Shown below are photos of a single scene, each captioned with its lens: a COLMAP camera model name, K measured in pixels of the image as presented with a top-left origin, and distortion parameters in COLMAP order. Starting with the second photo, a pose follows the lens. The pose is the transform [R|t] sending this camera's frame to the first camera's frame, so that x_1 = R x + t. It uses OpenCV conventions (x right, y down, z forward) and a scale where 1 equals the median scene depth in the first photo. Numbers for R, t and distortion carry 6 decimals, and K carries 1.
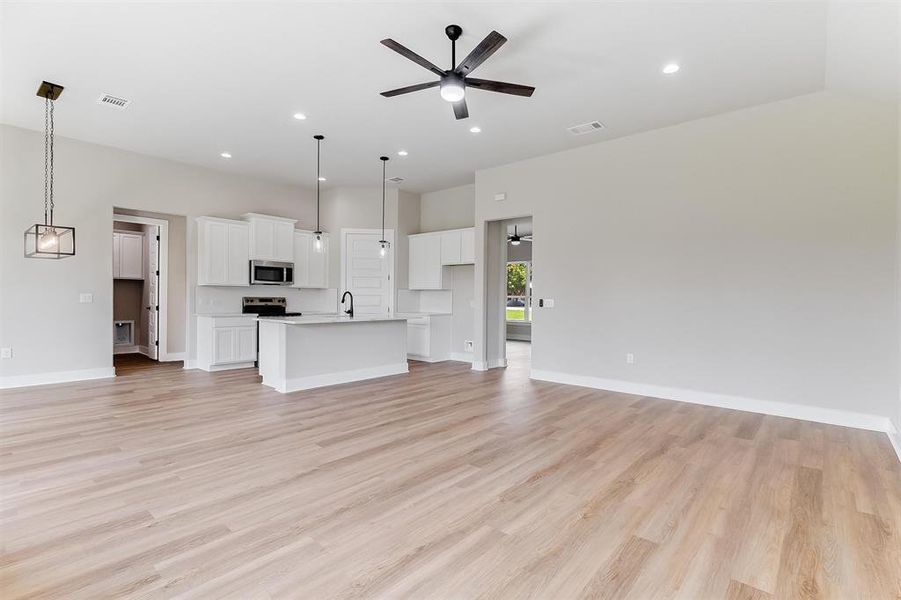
lens RADIAL K [[429.9, 0, 462.6], [0, 429.9, 297.1], [0, 0, 1]] dist [0.000835, 0.000443]
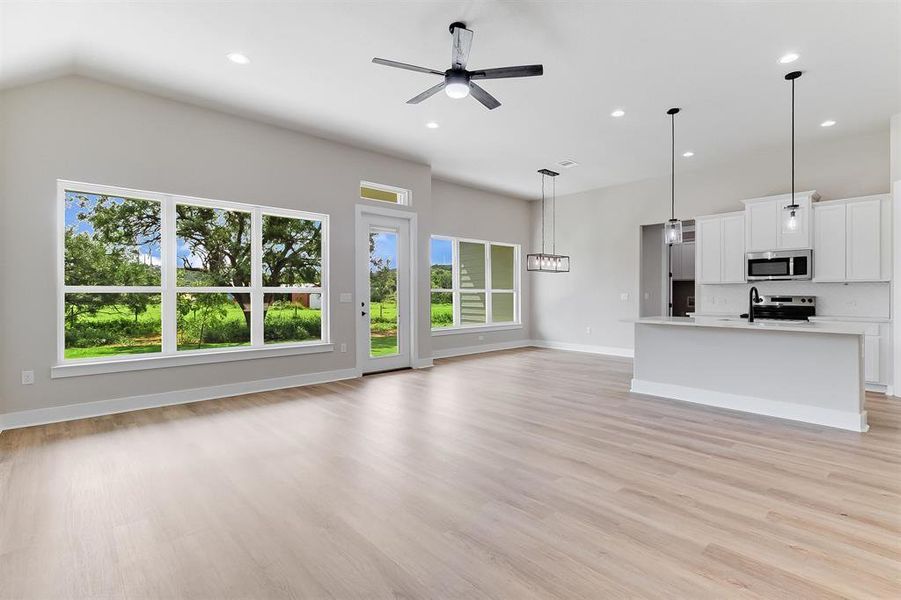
lens RADIAL K [[425.8, 0, 453.7], [0, 425.8, 292.5], [0, 0, 1]] dist [-0.000354, 0.000454]
pose [[-0.137496, -0.013156, -0.990415, 0.433313], [0.000355, 0.999911, -0.013331, 0.004985], [0.990502, -0.002184, -0.137479, 0.511320]]
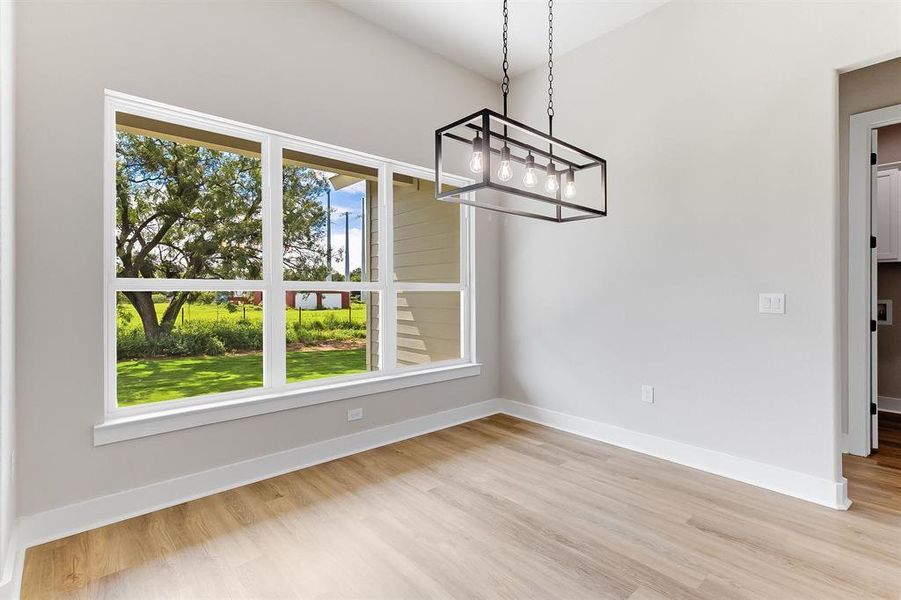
lens RADIAL K [[429.9, 0, 462.6], [0, 429.9, 297.1], [0, 0, 1]] dist [0.000835, 0.000443]
pose [[-0.118534, 0.000528, -0.992950, -0.301907], [0.000474, 1.000000, 0.000475, -0.004355], [0.992950, -0.000414, -0.118534, 0.583538]]
